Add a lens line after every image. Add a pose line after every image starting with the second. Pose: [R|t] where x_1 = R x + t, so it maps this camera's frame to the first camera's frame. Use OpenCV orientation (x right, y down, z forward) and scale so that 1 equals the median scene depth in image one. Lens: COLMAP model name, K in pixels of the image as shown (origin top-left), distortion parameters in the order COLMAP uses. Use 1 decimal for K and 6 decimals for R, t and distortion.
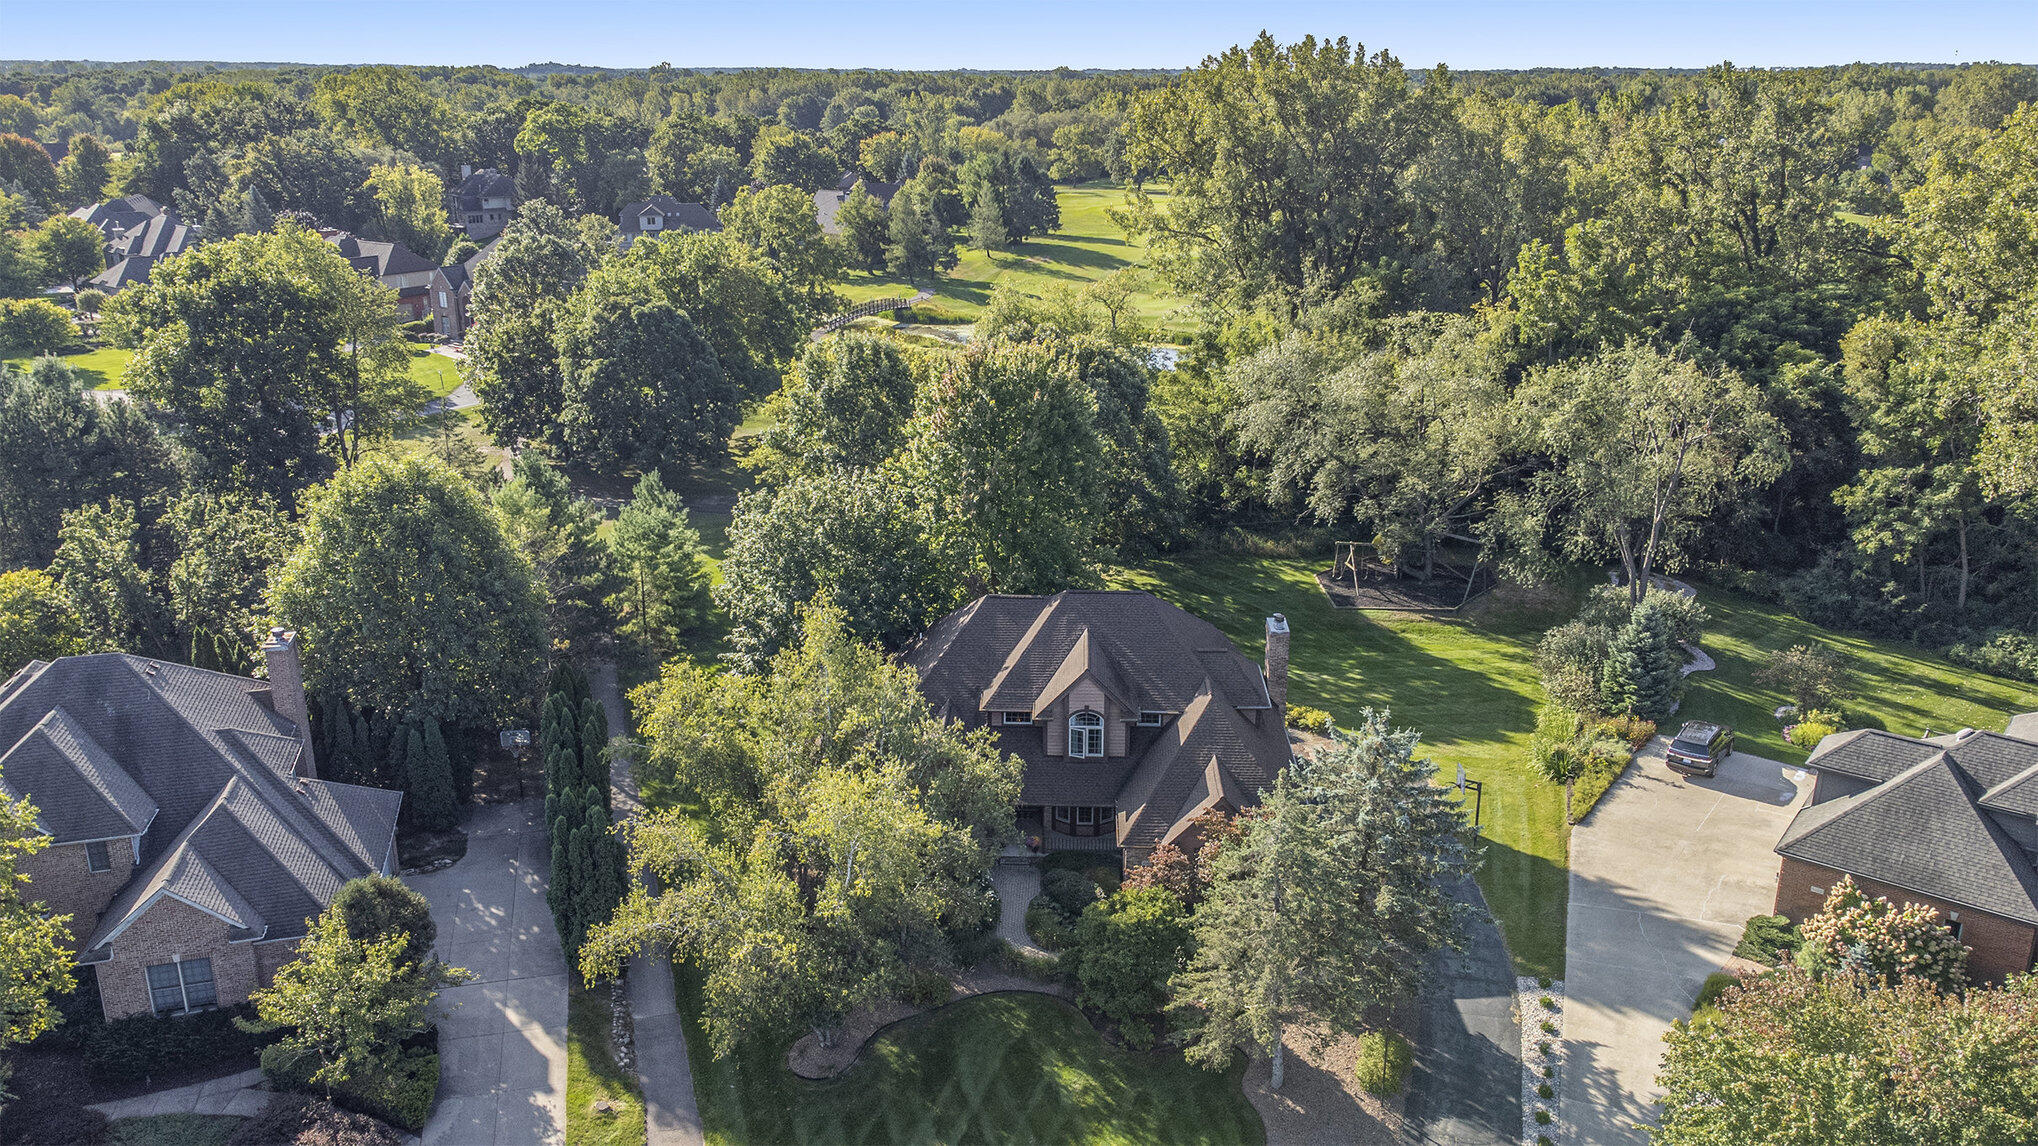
lens RADIAL K [[1479.9, 0, 1019.0], [0, 1479.9, 573.0], [0, 0, 1]] dist [0.009423, 0.072385]
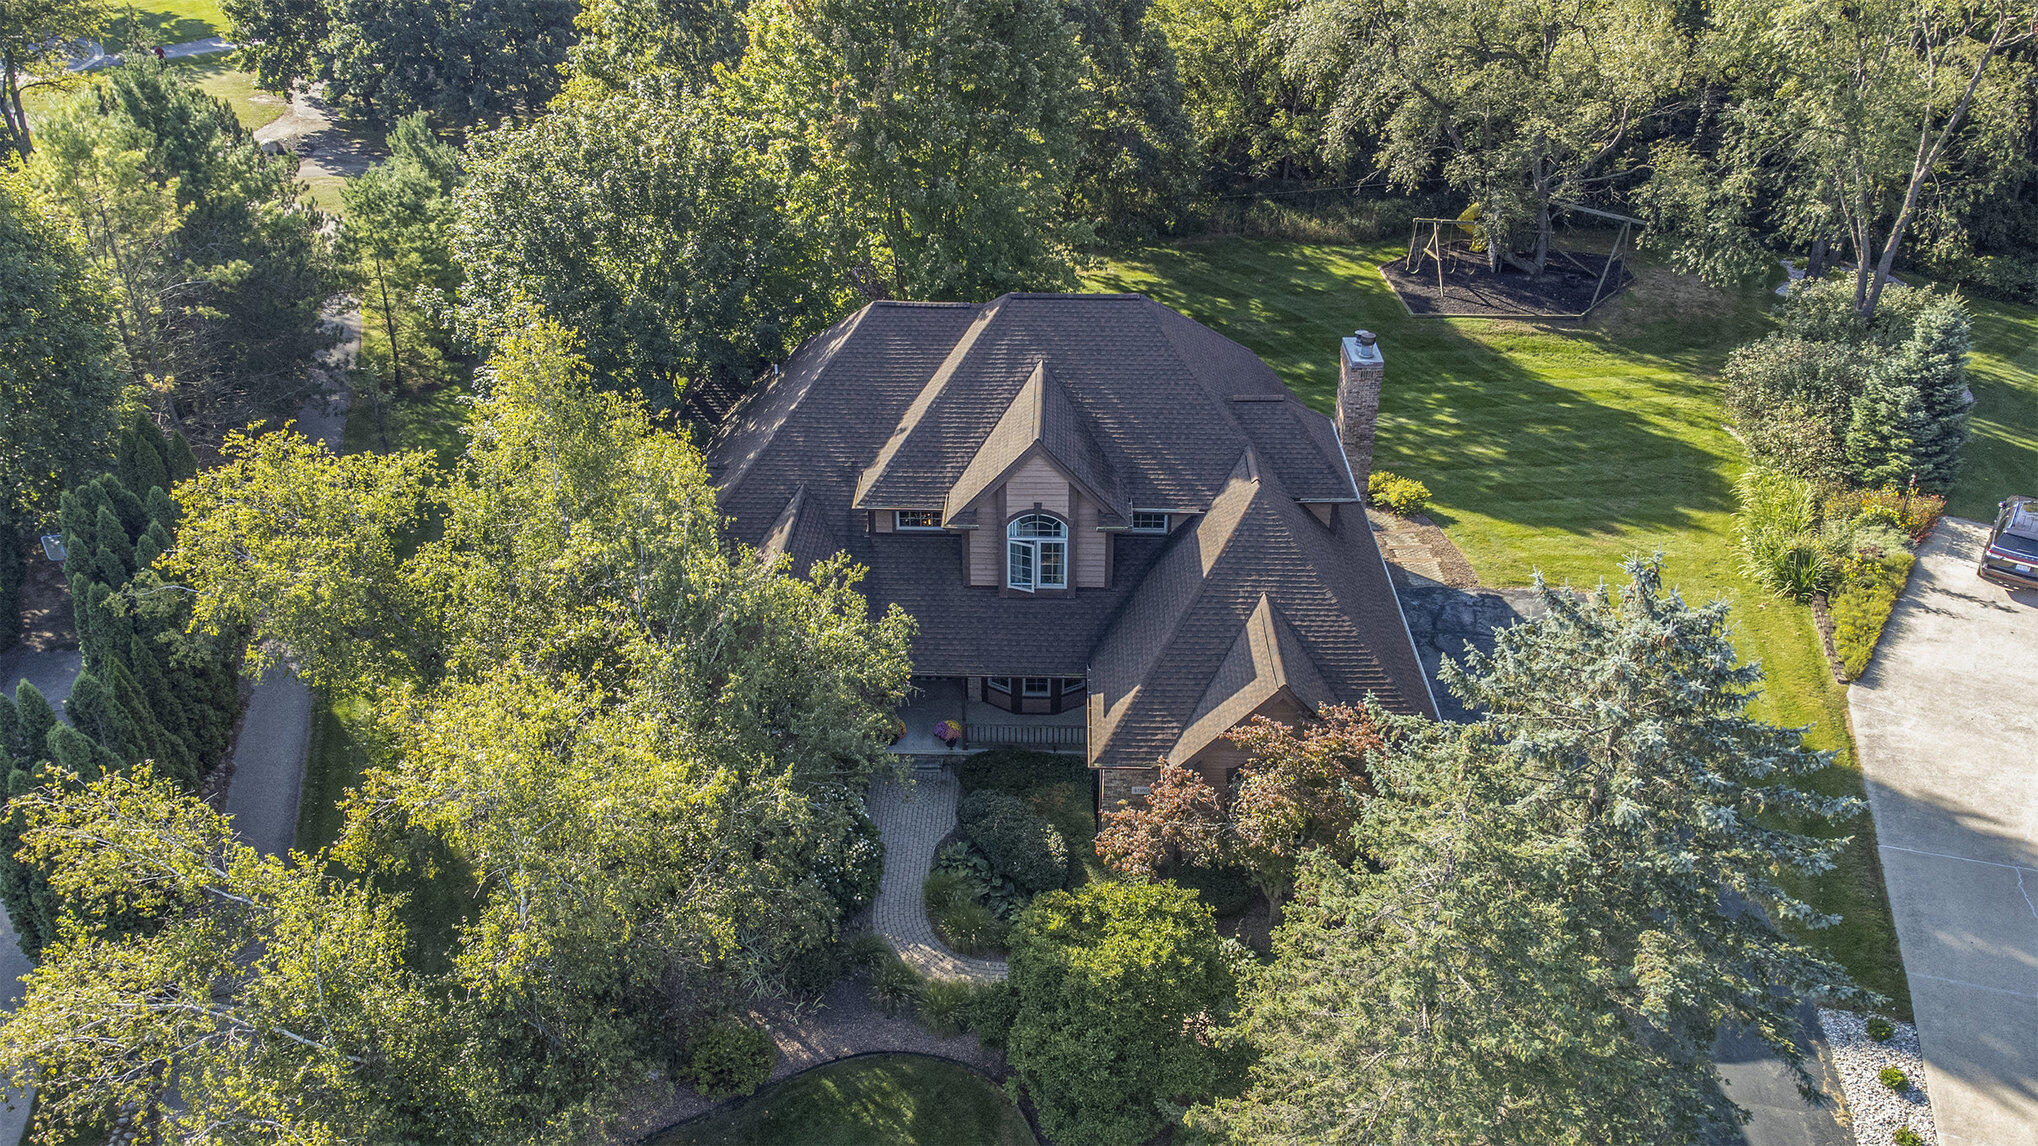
lens RADIAL K [[1479.9, 0, 1019.0], [0, 1479.9, 573.0], [0, 0, 1]] dist [0.009423, 0.072385]
pose [[0.999958, -0.004239, 0.008183, 0.027529], [0.002513, 0.979715, 0.200382, 0.002466], [-0.008866, -0.200353, 0.979684, 0.360301]]
